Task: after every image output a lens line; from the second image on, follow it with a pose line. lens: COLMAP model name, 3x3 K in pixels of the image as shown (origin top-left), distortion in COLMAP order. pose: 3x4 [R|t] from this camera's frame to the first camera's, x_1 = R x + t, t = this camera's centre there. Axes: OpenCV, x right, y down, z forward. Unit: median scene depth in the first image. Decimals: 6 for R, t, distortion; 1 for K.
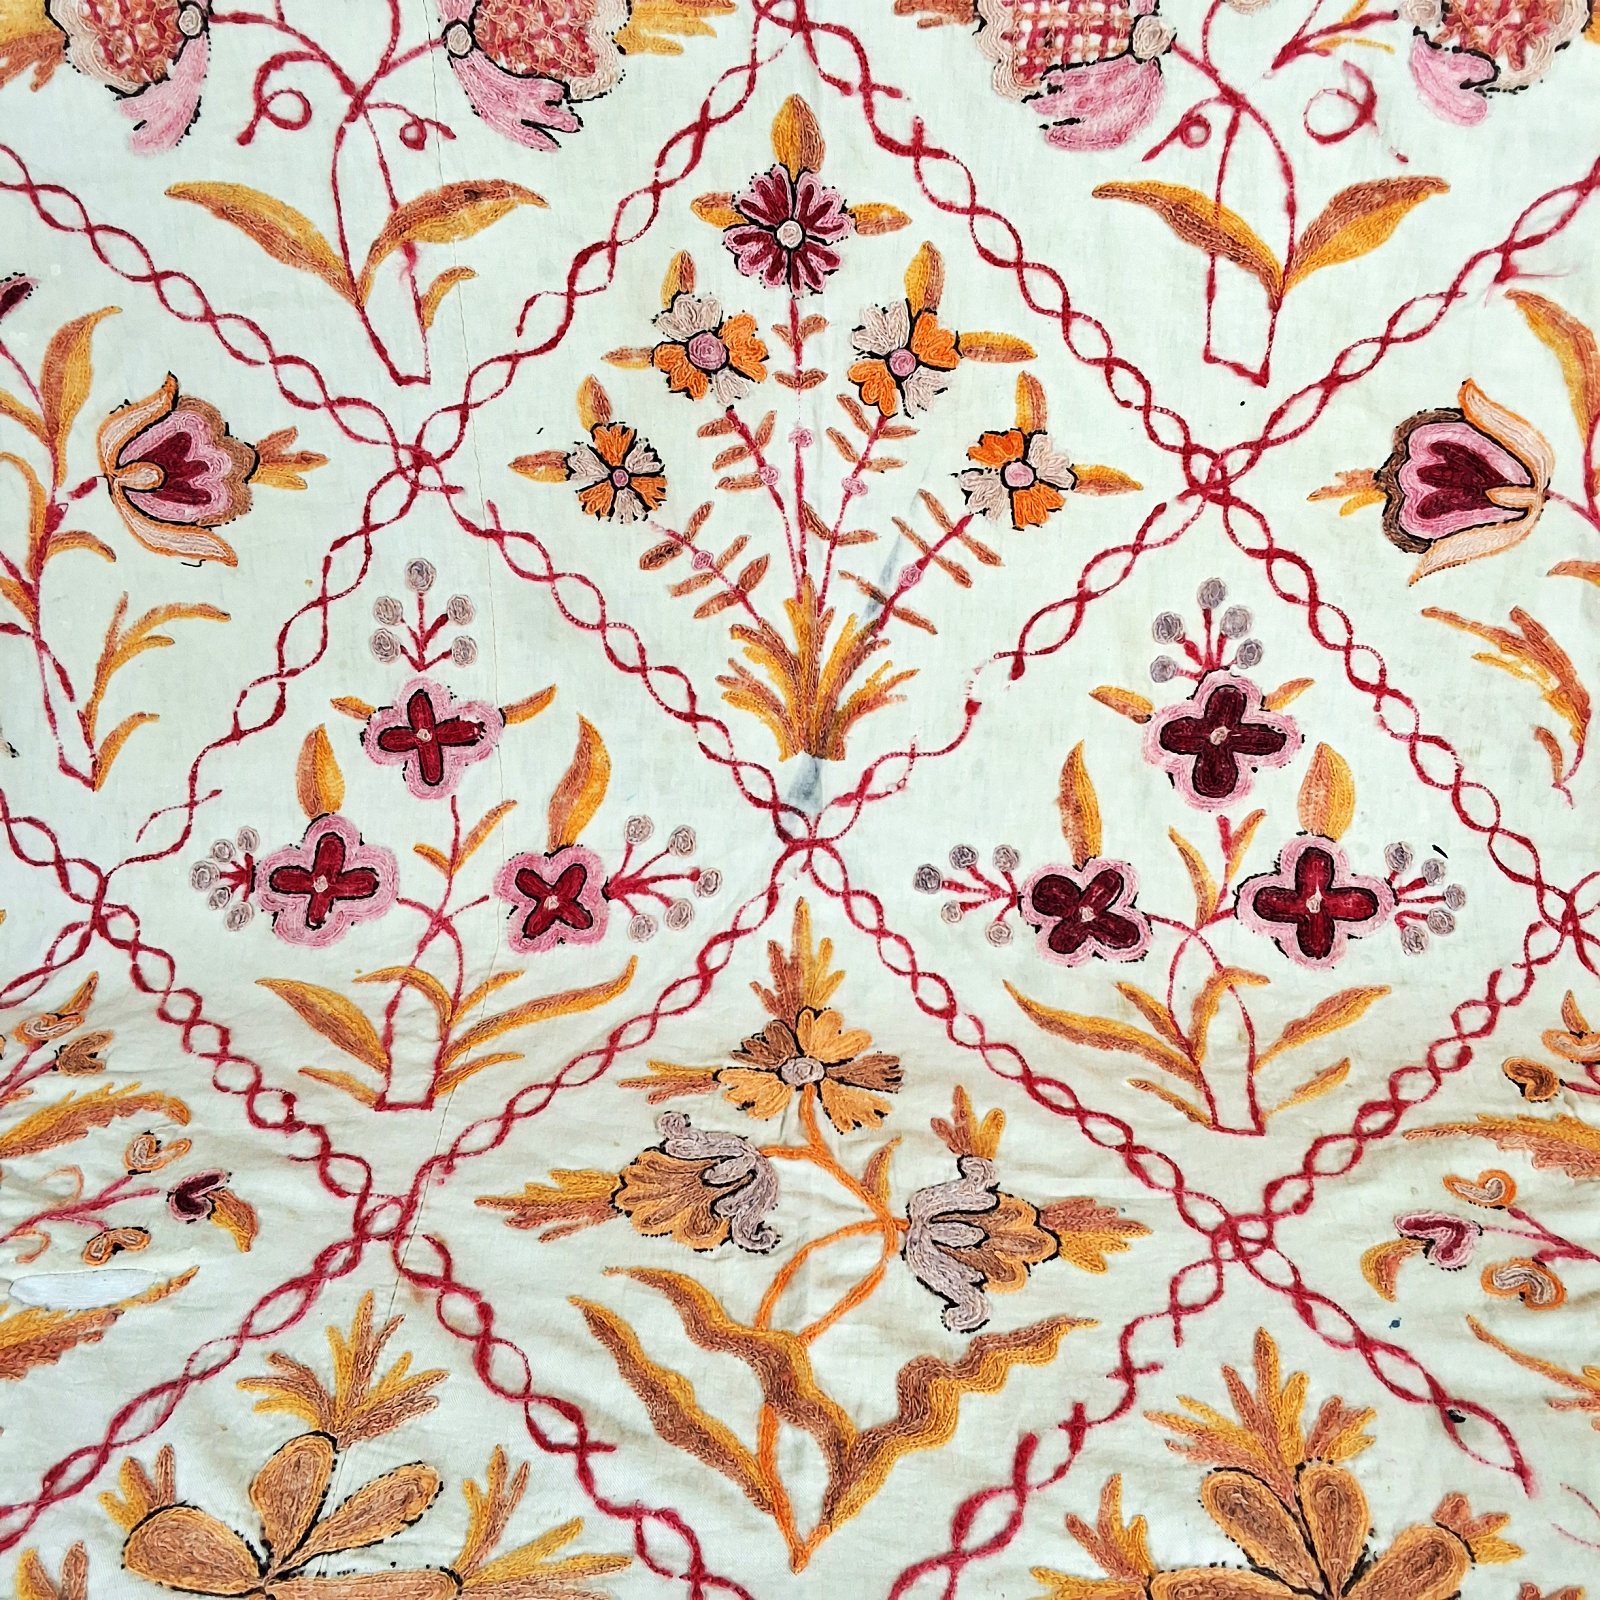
lens RADIAL K [[1727.6, 0, 823.0], [0, 1727.6, 799.8], [0, 0, 1]] dist [0.107819, -0.171256]
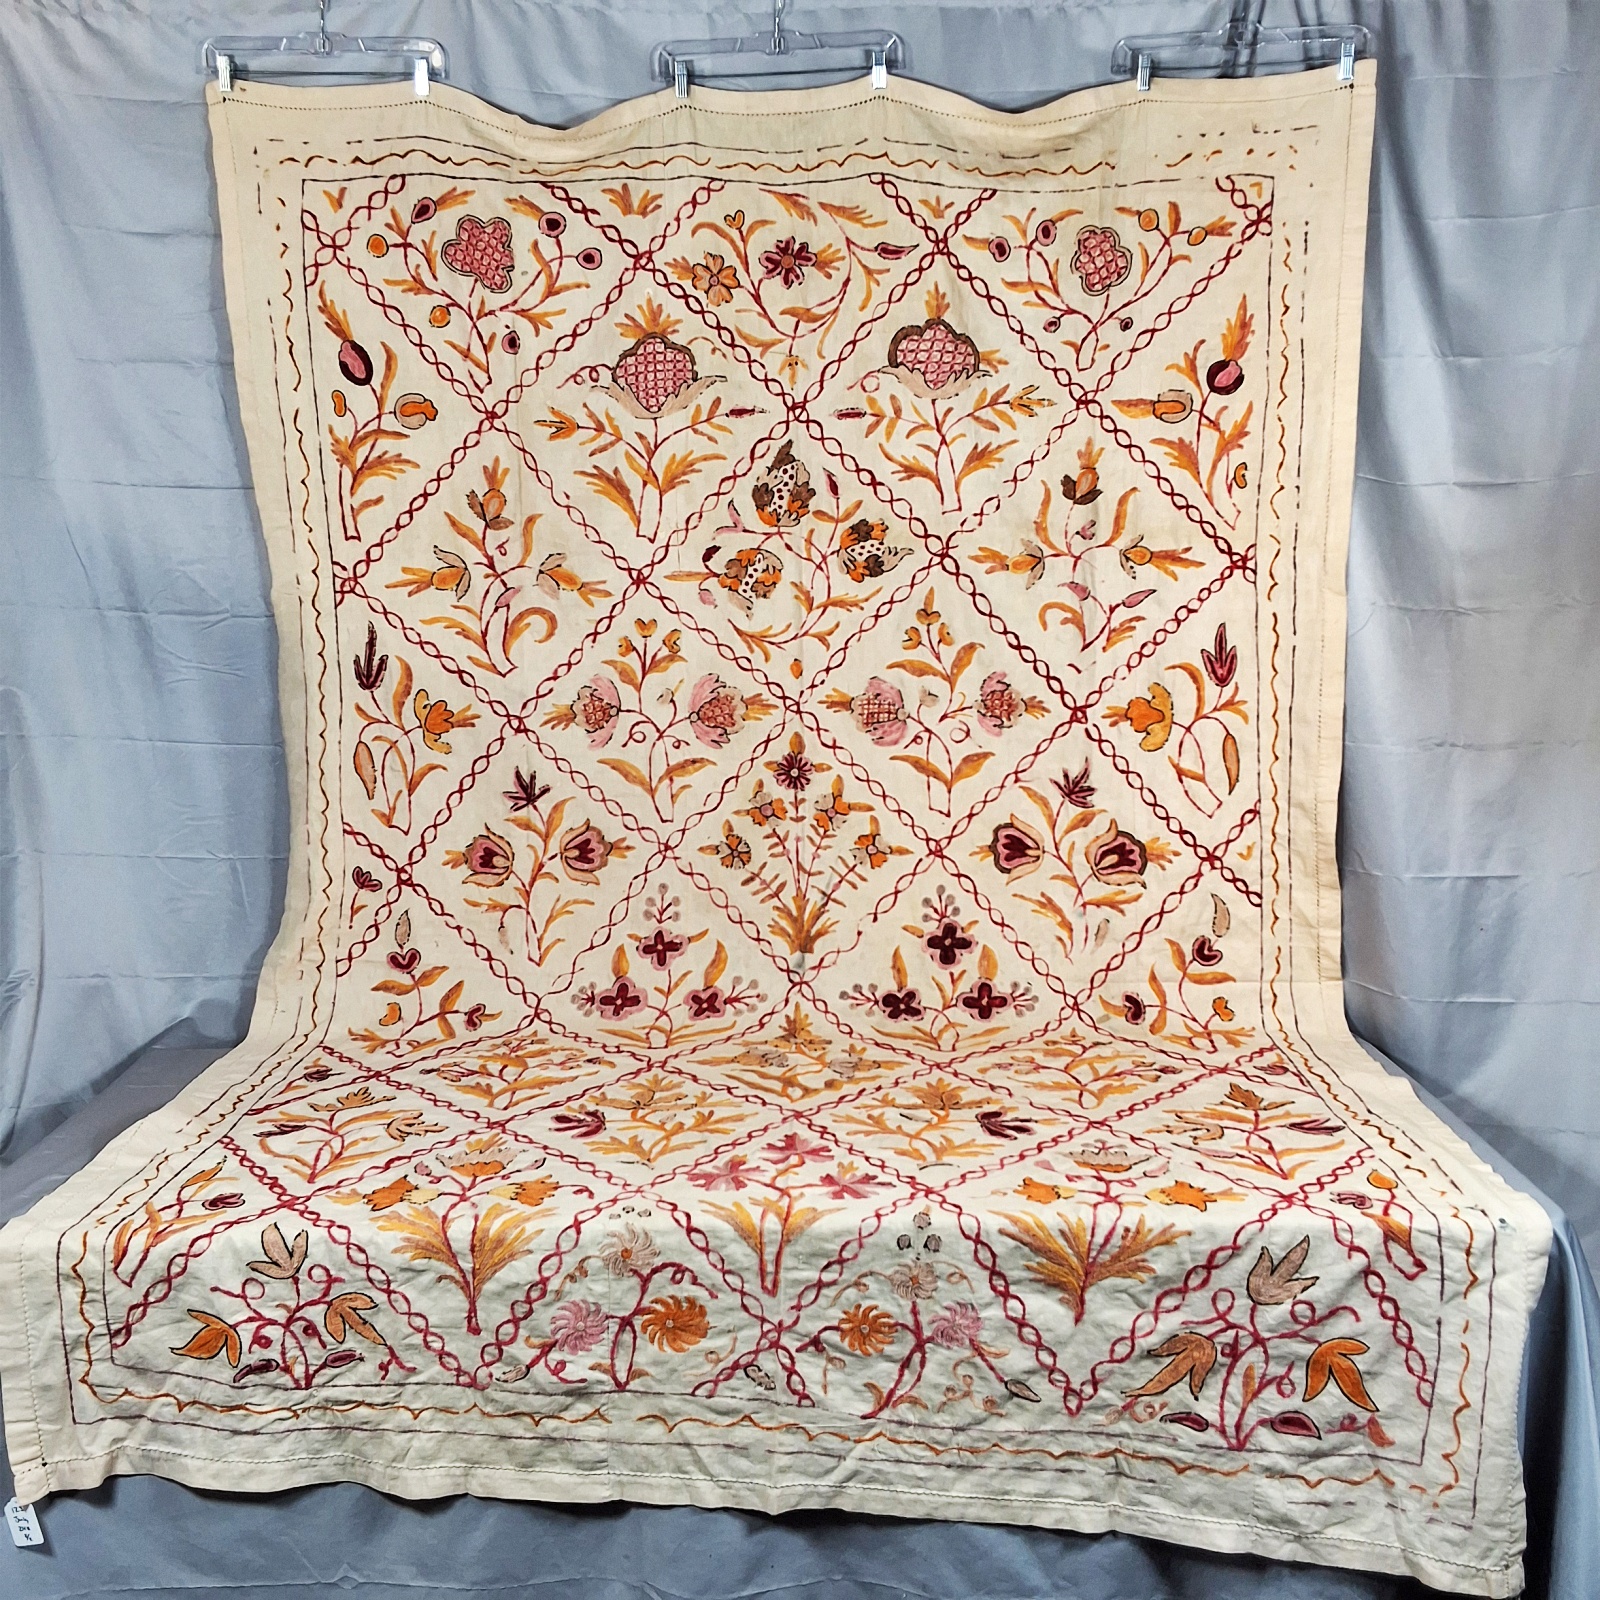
lens RADIAL K [[1793.6, 0, 833.7], [0, 1793.6, 800.7], [0, 0, 1]] dist [0.207287, -0.311112]
pose [[0.999995, -0.002366, -0.001981, 0.052624], [0.001362, 0.914522, -0.404534, 0.940329], [0.002769, 0.404529, 0.914521, -1.762676]]
